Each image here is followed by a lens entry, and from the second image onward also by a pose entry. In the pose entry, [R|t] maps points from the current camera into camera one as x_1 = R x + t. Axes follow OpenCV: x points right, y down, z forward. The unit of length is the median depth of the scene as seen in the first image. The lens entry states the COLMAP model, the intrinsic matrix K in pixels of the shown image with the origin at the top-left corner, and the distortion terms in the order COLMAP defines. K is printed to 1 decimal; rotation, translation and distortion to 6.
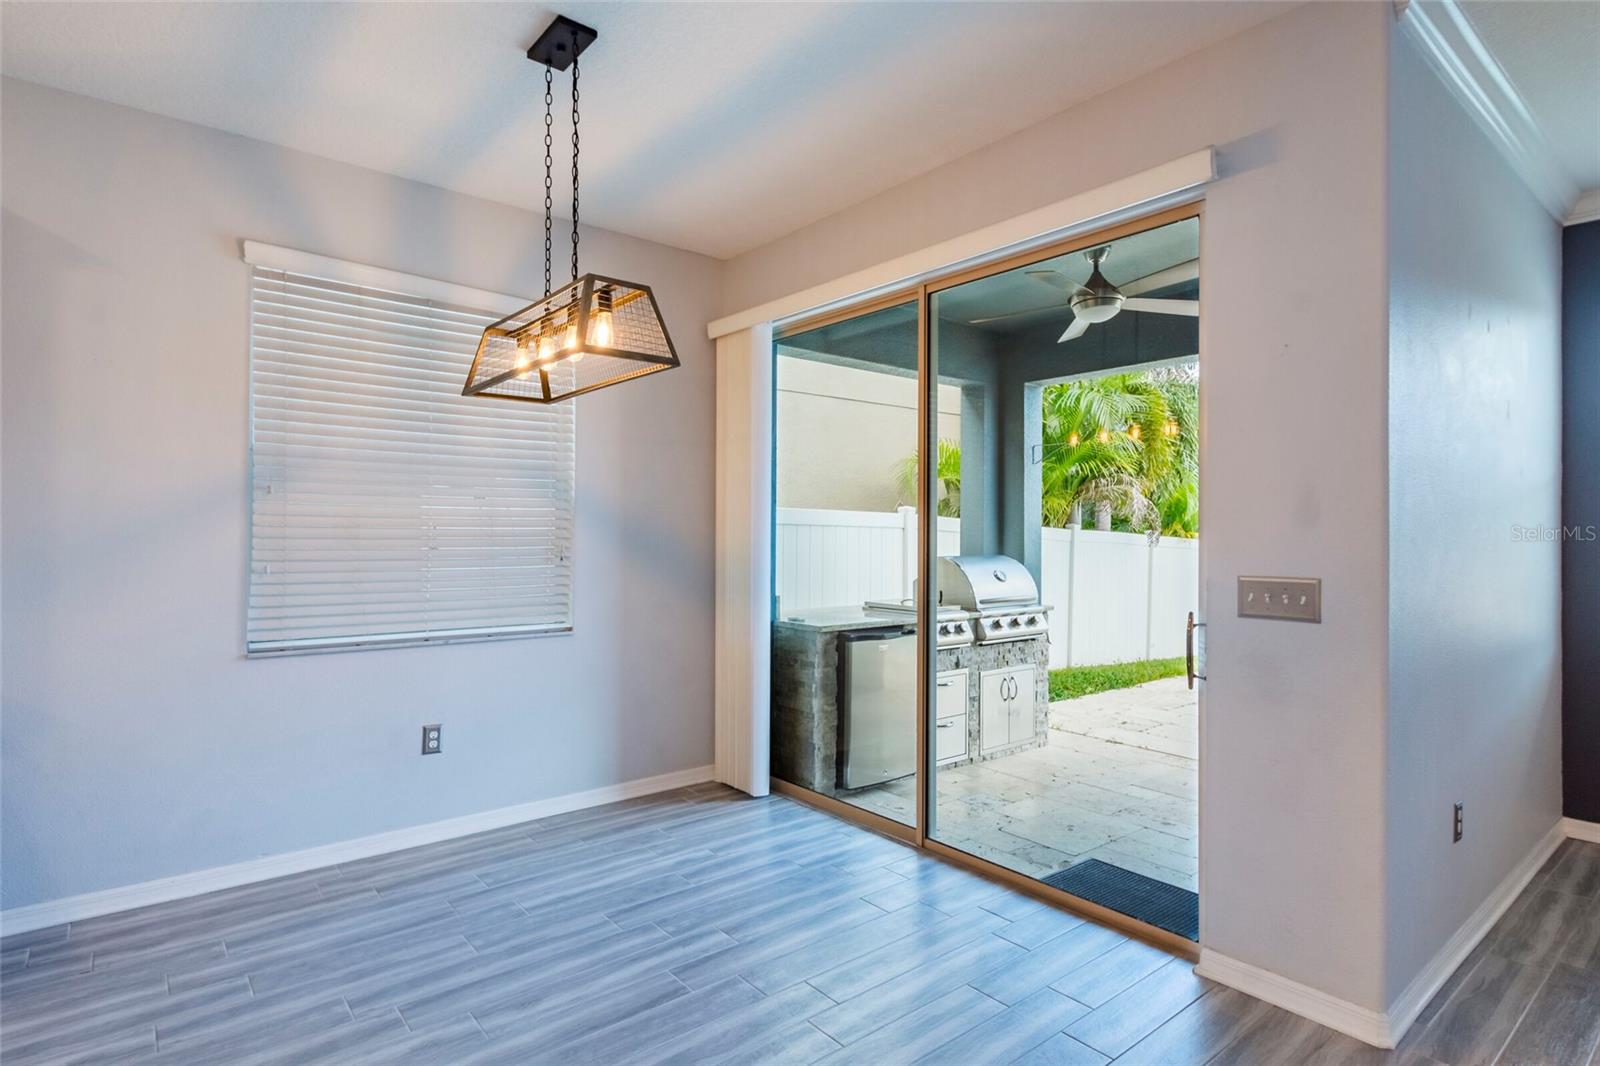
lens RADIAL K [[827.1, 0, 794.7], [0, 827.1, 527.2], [0, 0, 1]] dist [0.016022, -0.013755]
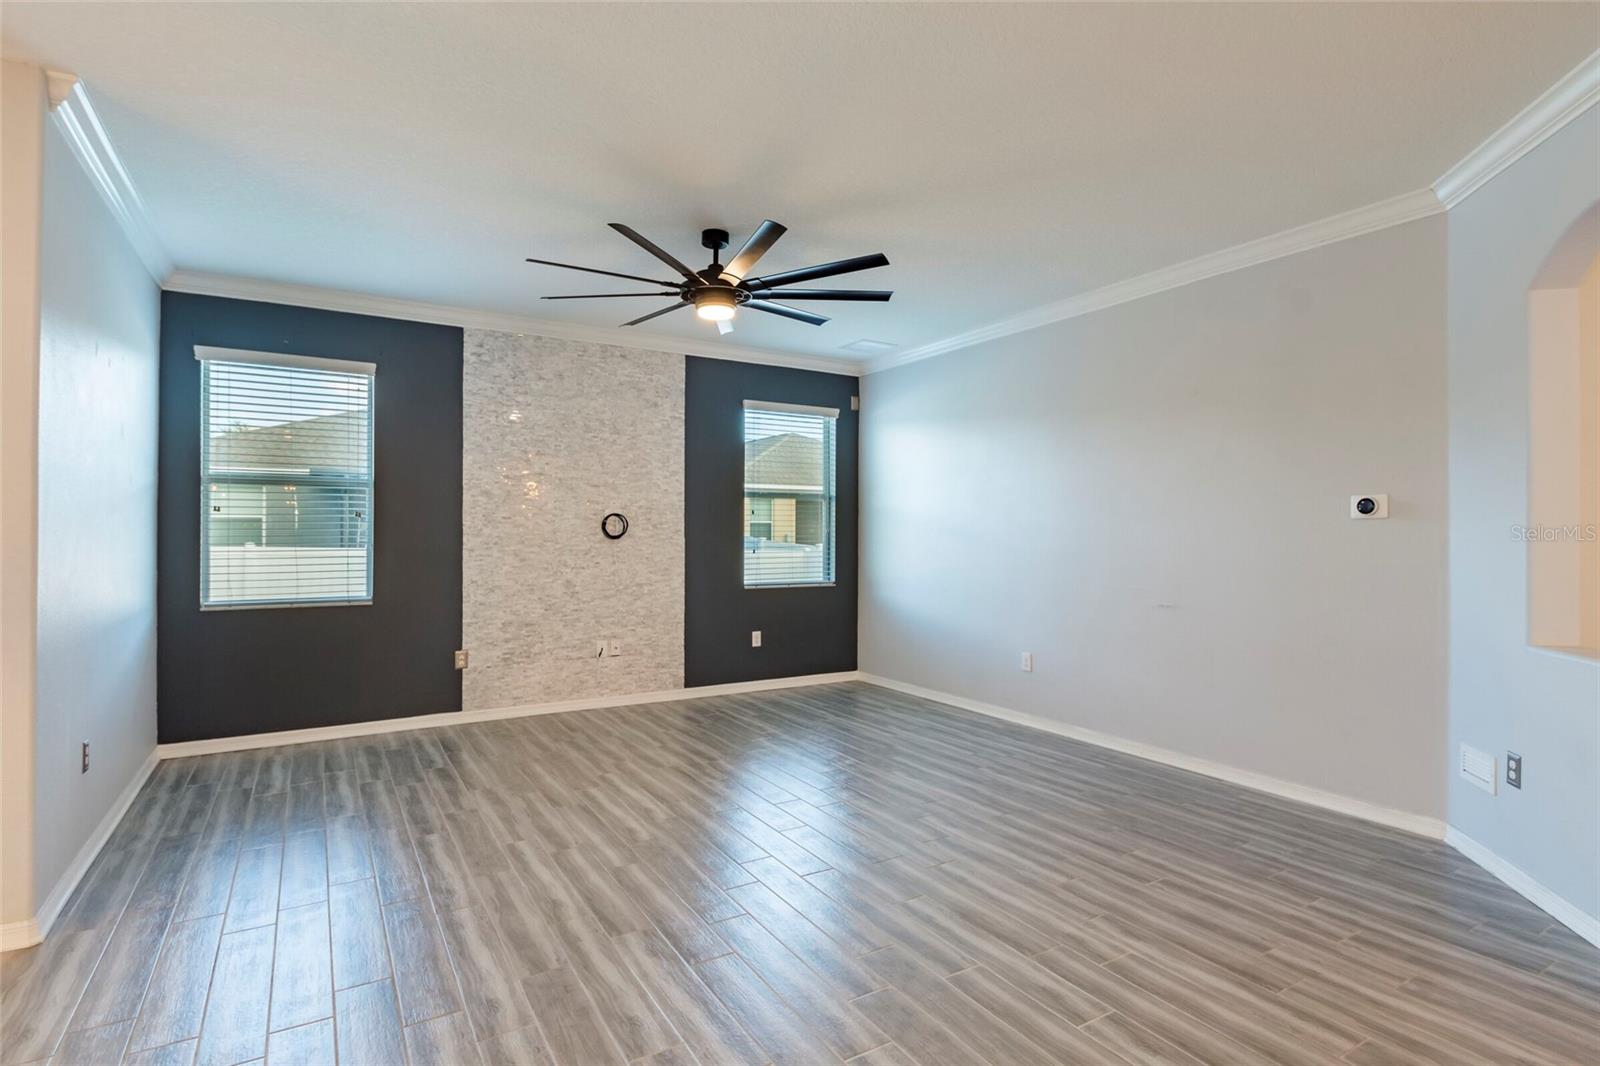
lens RADIAL K [[801.9, 0, 801.4], [0, 801.9, 525.2], [0, 0, 1]] dist [0.000551, -0.008160]
pose [[0.134408, 0.000809, 0.990926, -0.182057], [-0.008114, 0.999967, 0.000285, -0.002167], [-0.990893, -0.008079, 0.134410, -0.167990]]
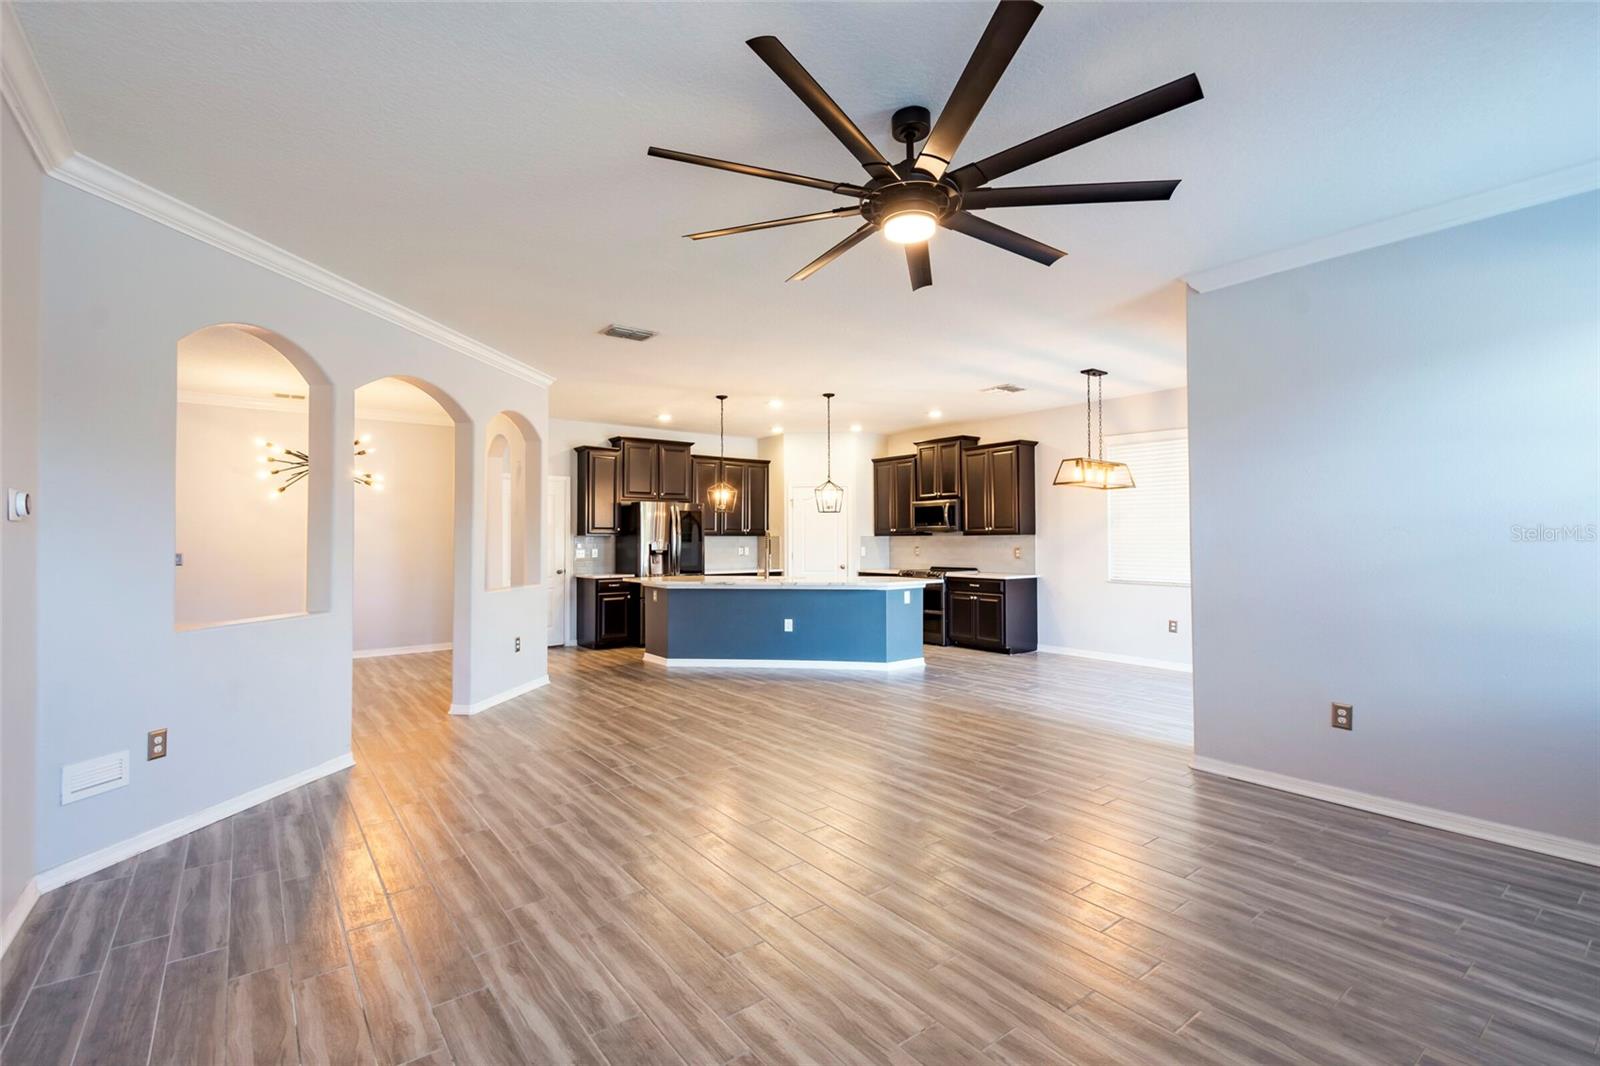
lens RADIAL K [[709.5, 0, 793.3], [0, 709.5, 524.7], [0, 0, 1]] dist [0.010418, -0.000585]
pose [[-0.034455, -0.025755, -0.999074, 1.578919], [0.009768, 0.999611, -0.026105, 0.011757], [0.999359, -0.010658, -0.034190, 0.004006]]
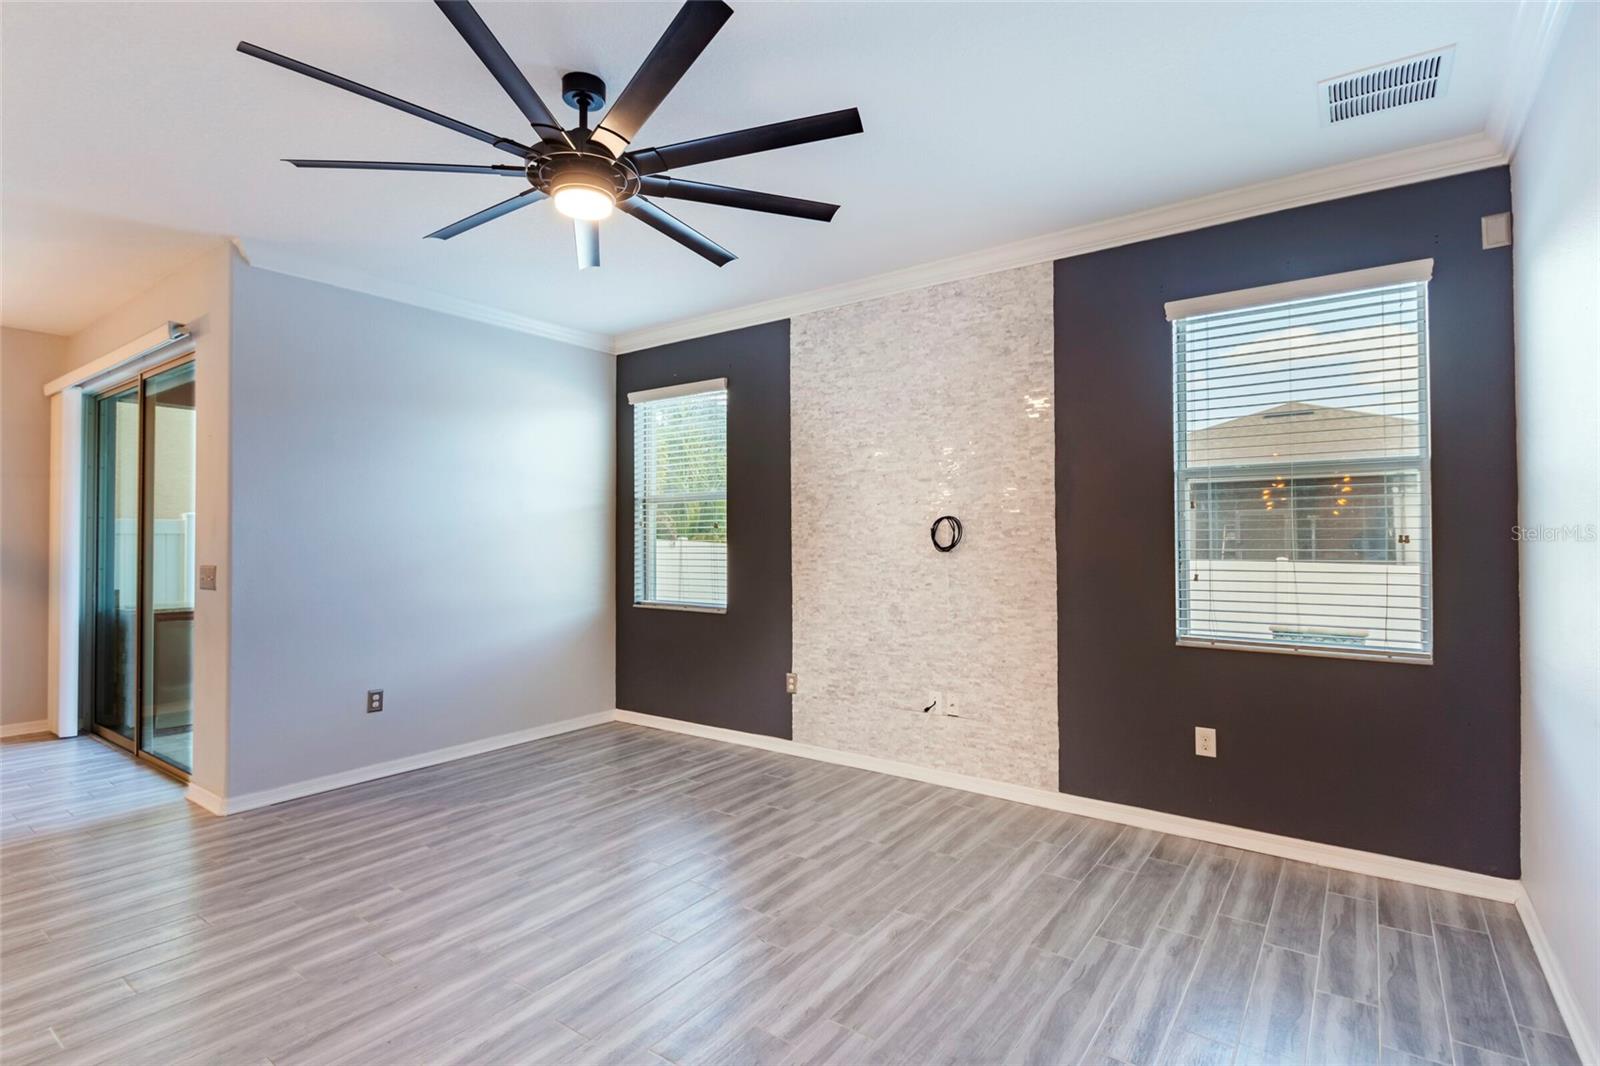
lens RADIAL K [[772.5, 0, 801.9], [0, 772.5, 528.0], [0, 0, 1]] dist [0.004401, -0.000596]
pose [[0.966341, -0.004162, 0.257230, 0.900035], [0.006786, 0.999934, -0.009313, 0.003728], [-0.257175, 0.010745, 0.966305, -0.609918]]
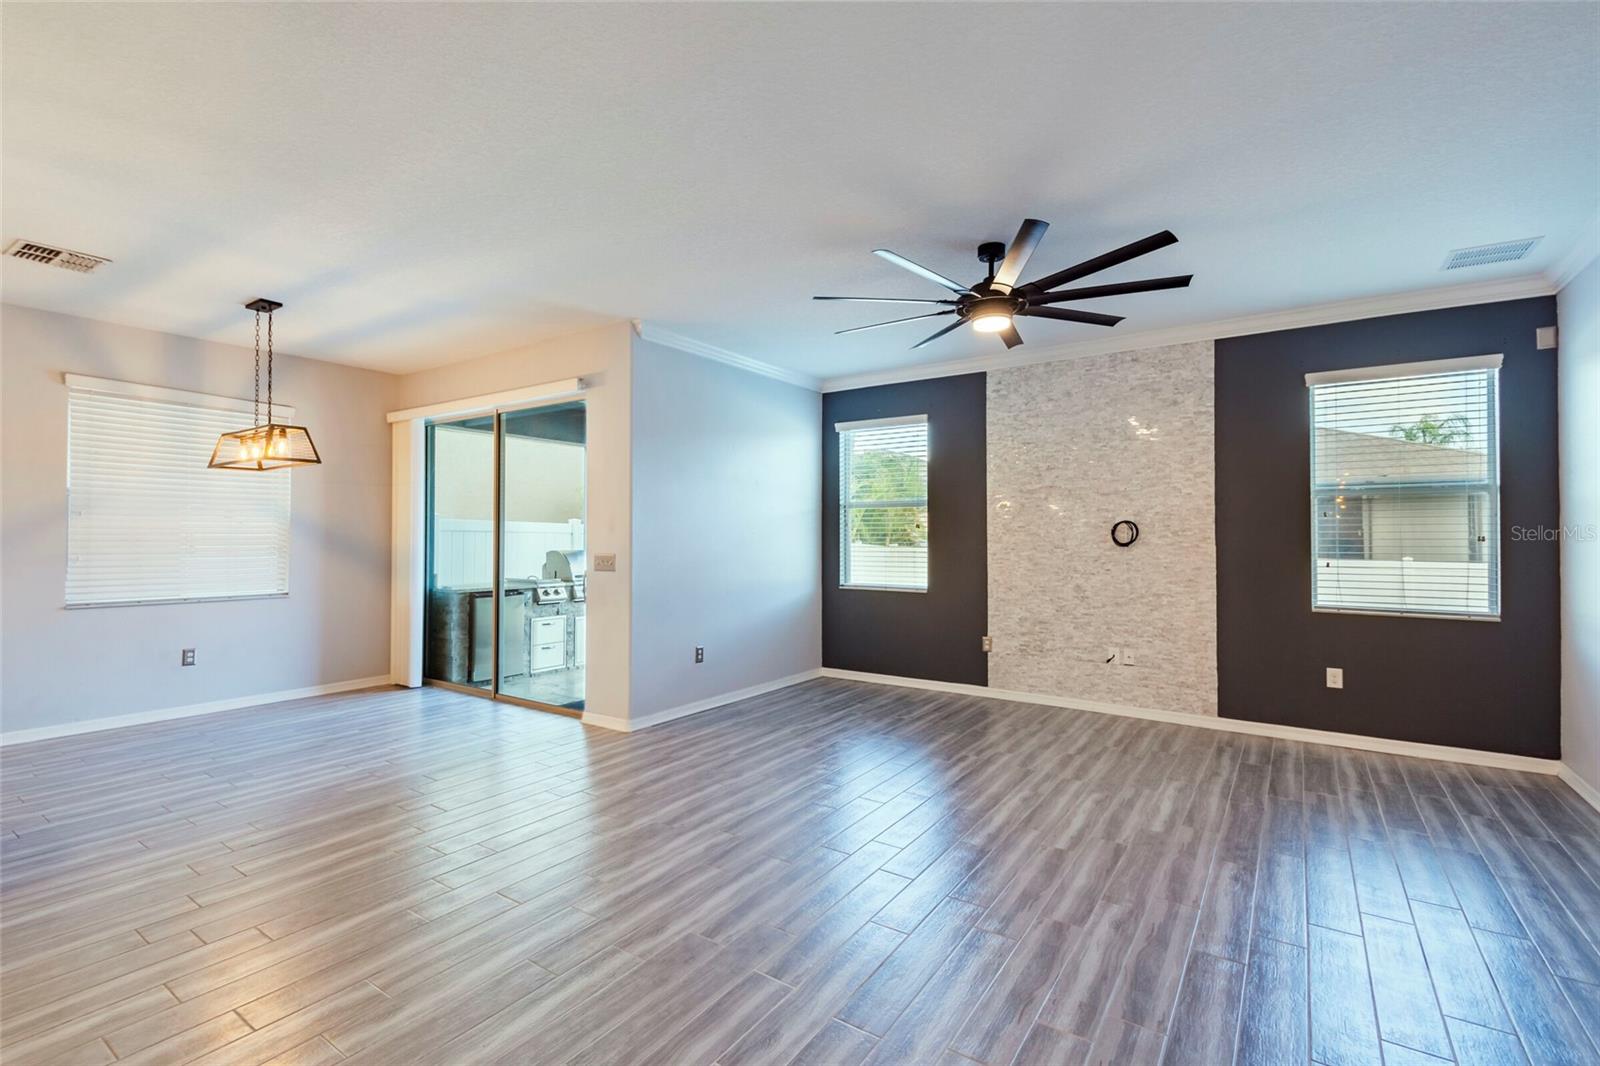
lens RADIAL K [[720.6, 0, 796.5], [0, 720.6, 527.0], [0, 0, 1]] dist [0.028483, -0.016215]
pose [[0.960097, -0.000160, 0.279666, 0.344442], [0.002223, 0.999973, -0.007059, -0.001092], [-0.279657, 0.007400, 0.960071, -0.794833]]
